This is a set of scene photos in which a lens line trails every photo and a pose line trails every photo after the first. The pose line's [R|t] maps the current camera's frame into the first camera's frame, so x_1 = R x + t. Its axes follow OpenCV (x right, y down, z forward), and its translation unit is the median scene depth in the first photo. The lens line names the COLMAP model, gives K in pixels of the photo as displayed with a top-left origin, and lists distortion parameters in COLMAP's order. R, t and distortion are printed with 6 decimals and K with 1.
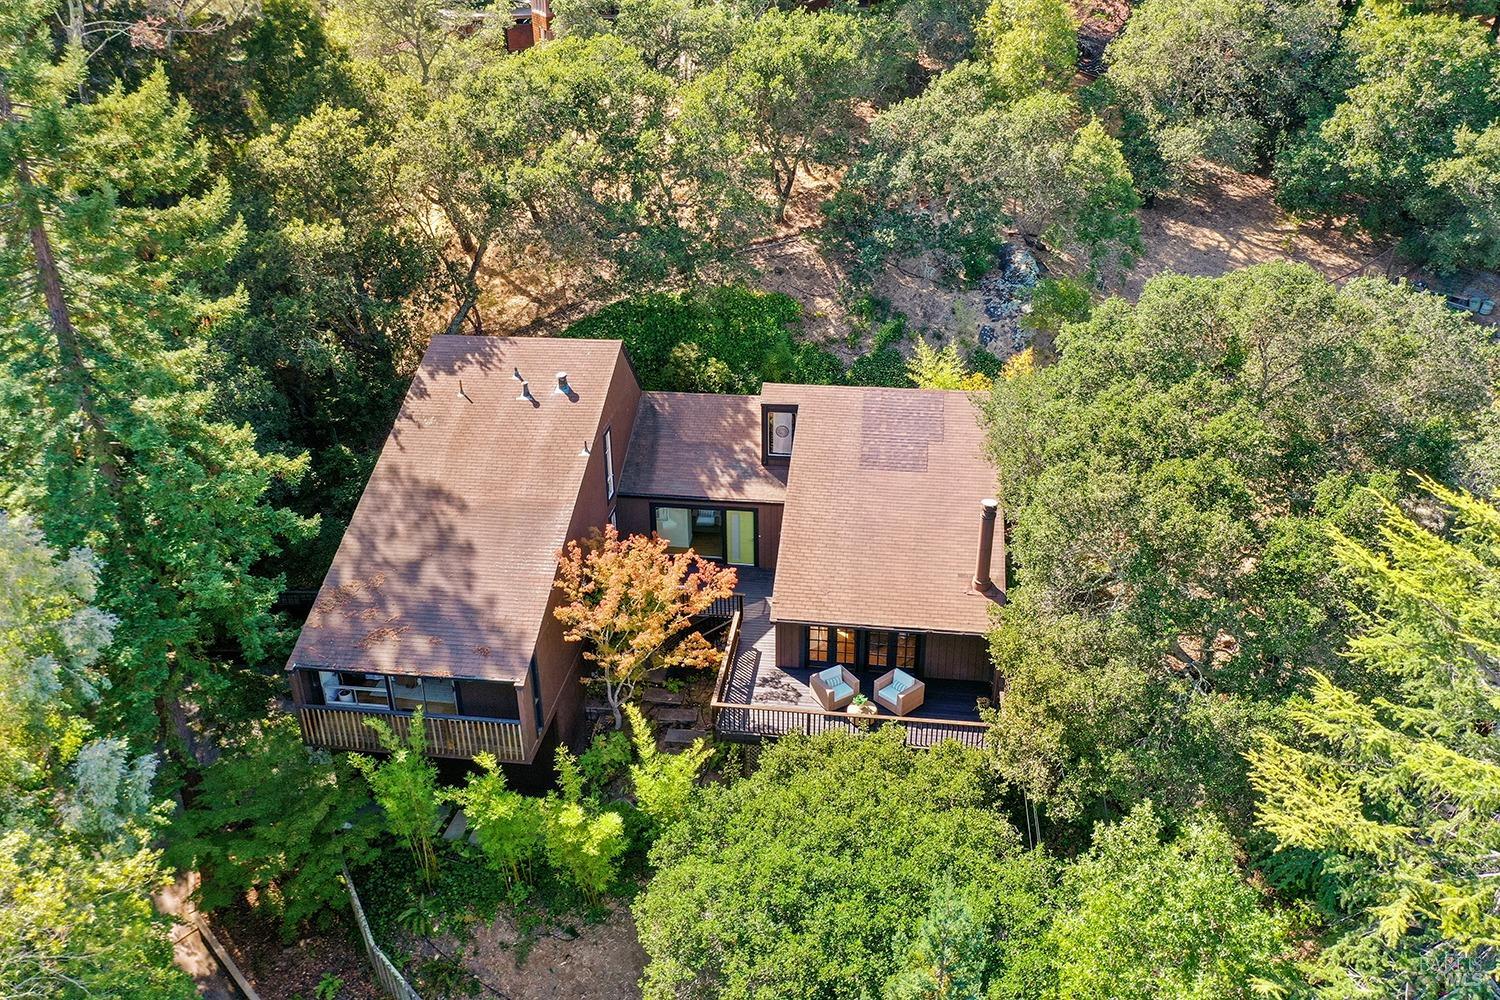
lens RADIAL K [[1219.2, 0, 750.0], [0, 1219.2, 500.0], [0, 0, 1]] dist [0.007571, -0.000248]
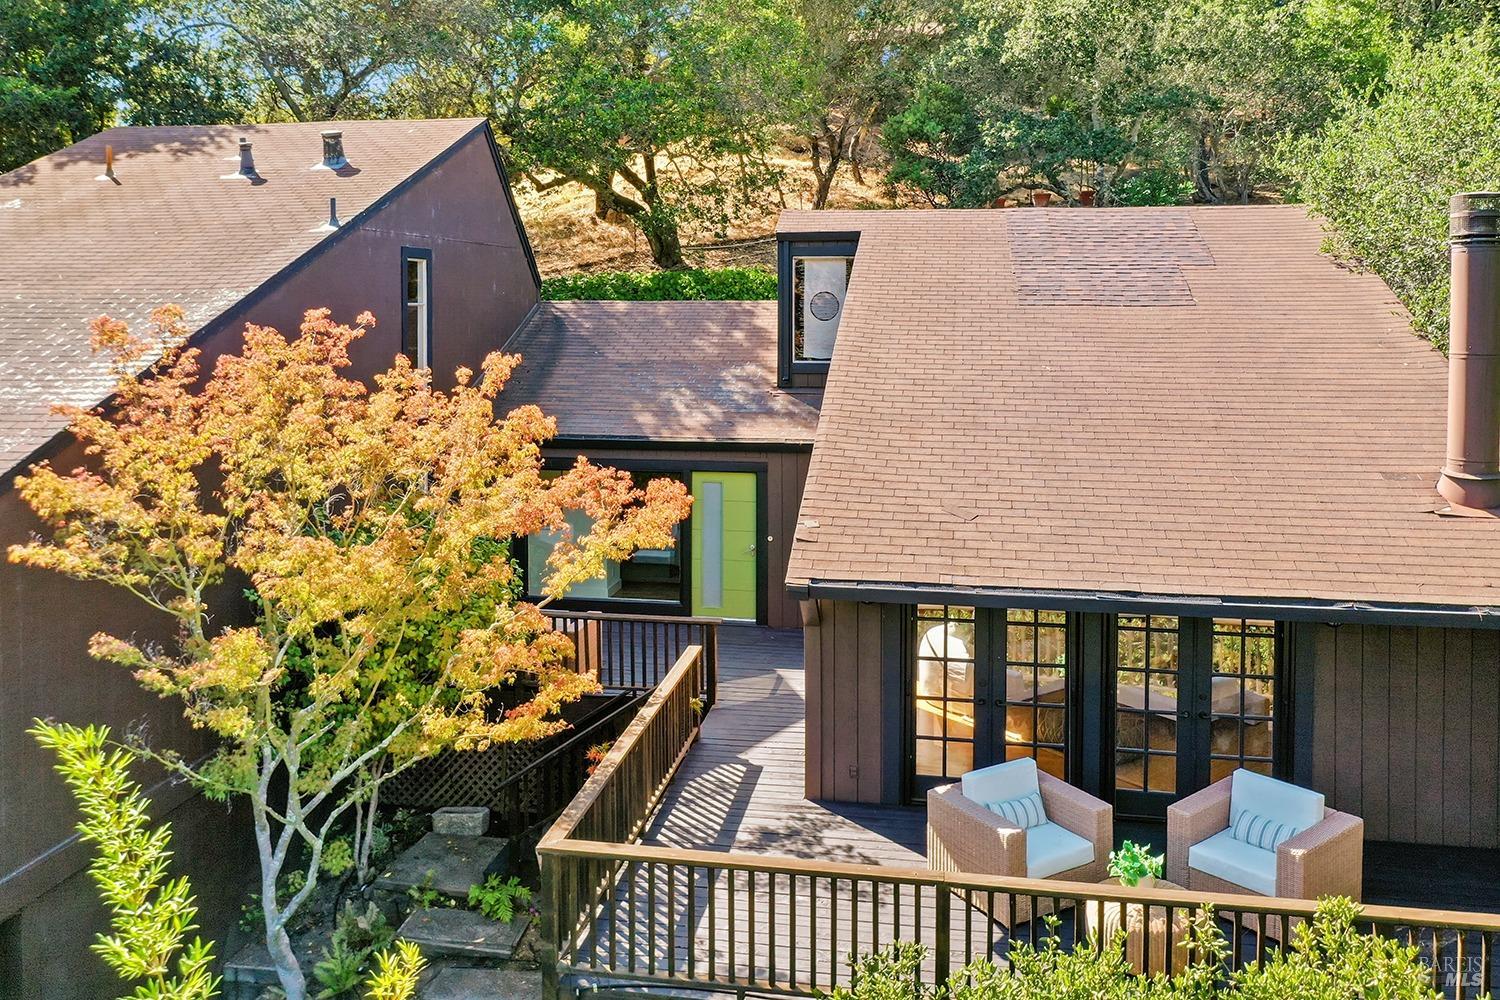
lens RADIAL K [[1240.1, 0, 744.2], [0, 1240.1, 325.2], [0, 0, 1]] dist [-0.000026, -0.007615]
pose [[0.999160, 0.009302, -0.039916, 0.017426], [-0.025600, 0.902204, -0.430549, 0.168249], [0.032008, 0.431209, 0.901684, 0.685231]]
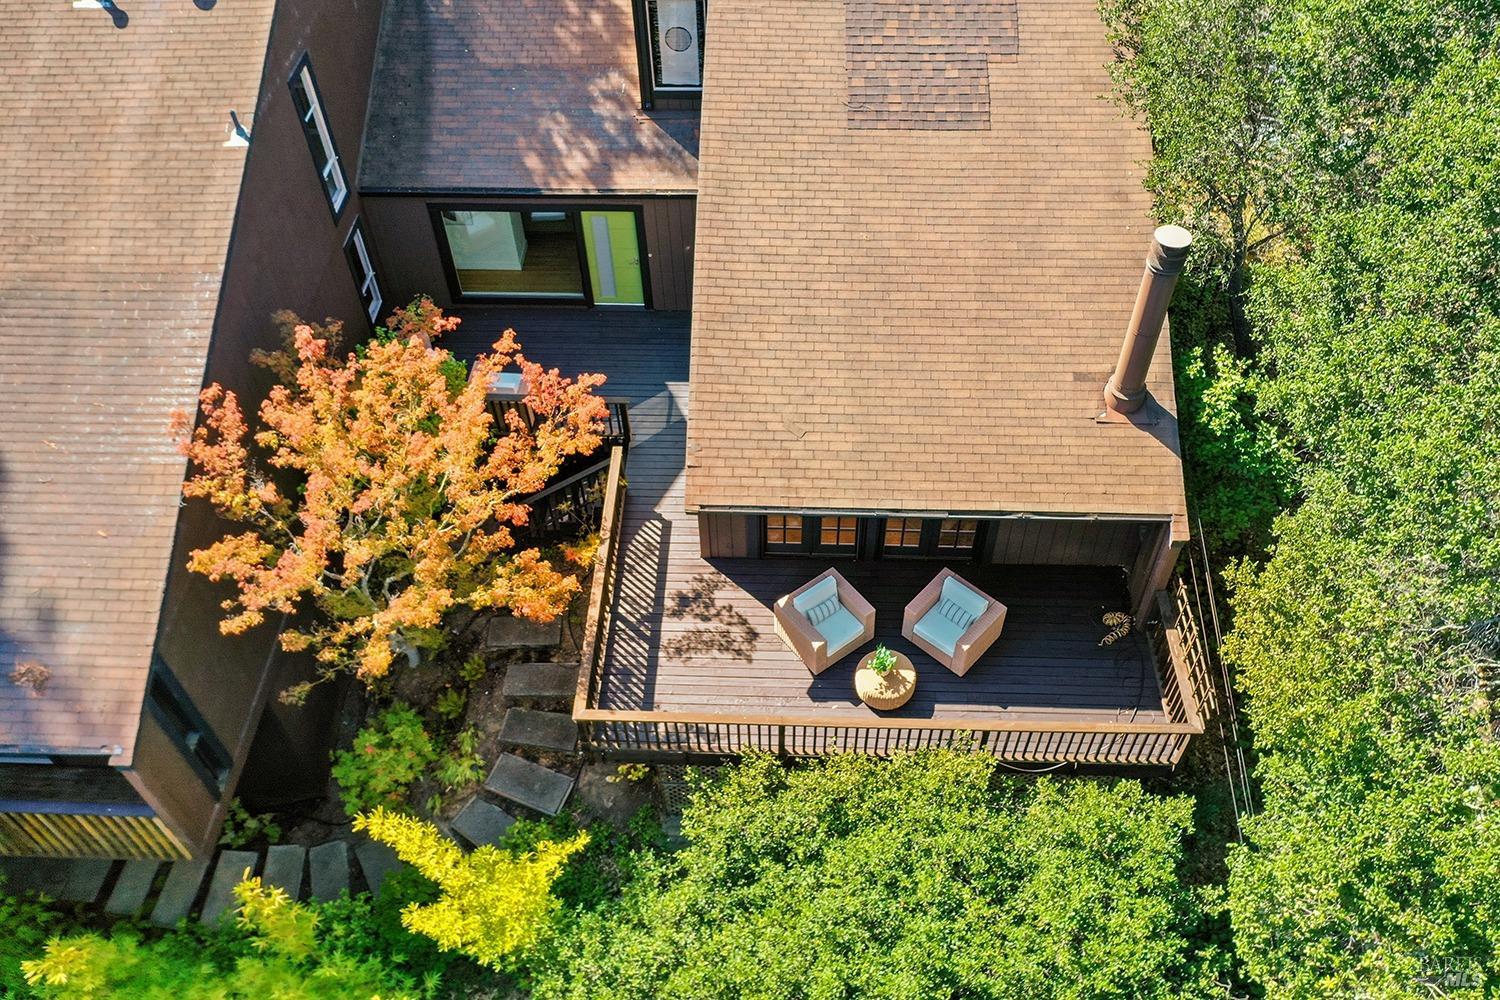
lens RADIAL K [[1219.2, 0, 750.0], [0, 1219.2, 500.0], [0, 0, 1]] dist [0.007571, -0.000248]
pose [[0.995417, -0.078937, 0.053982, 0.016101], [0.053056, 0.925507, 0.374996, -0.077710], [-0.079562, -0.370413, 0.925453, 0.552435]]
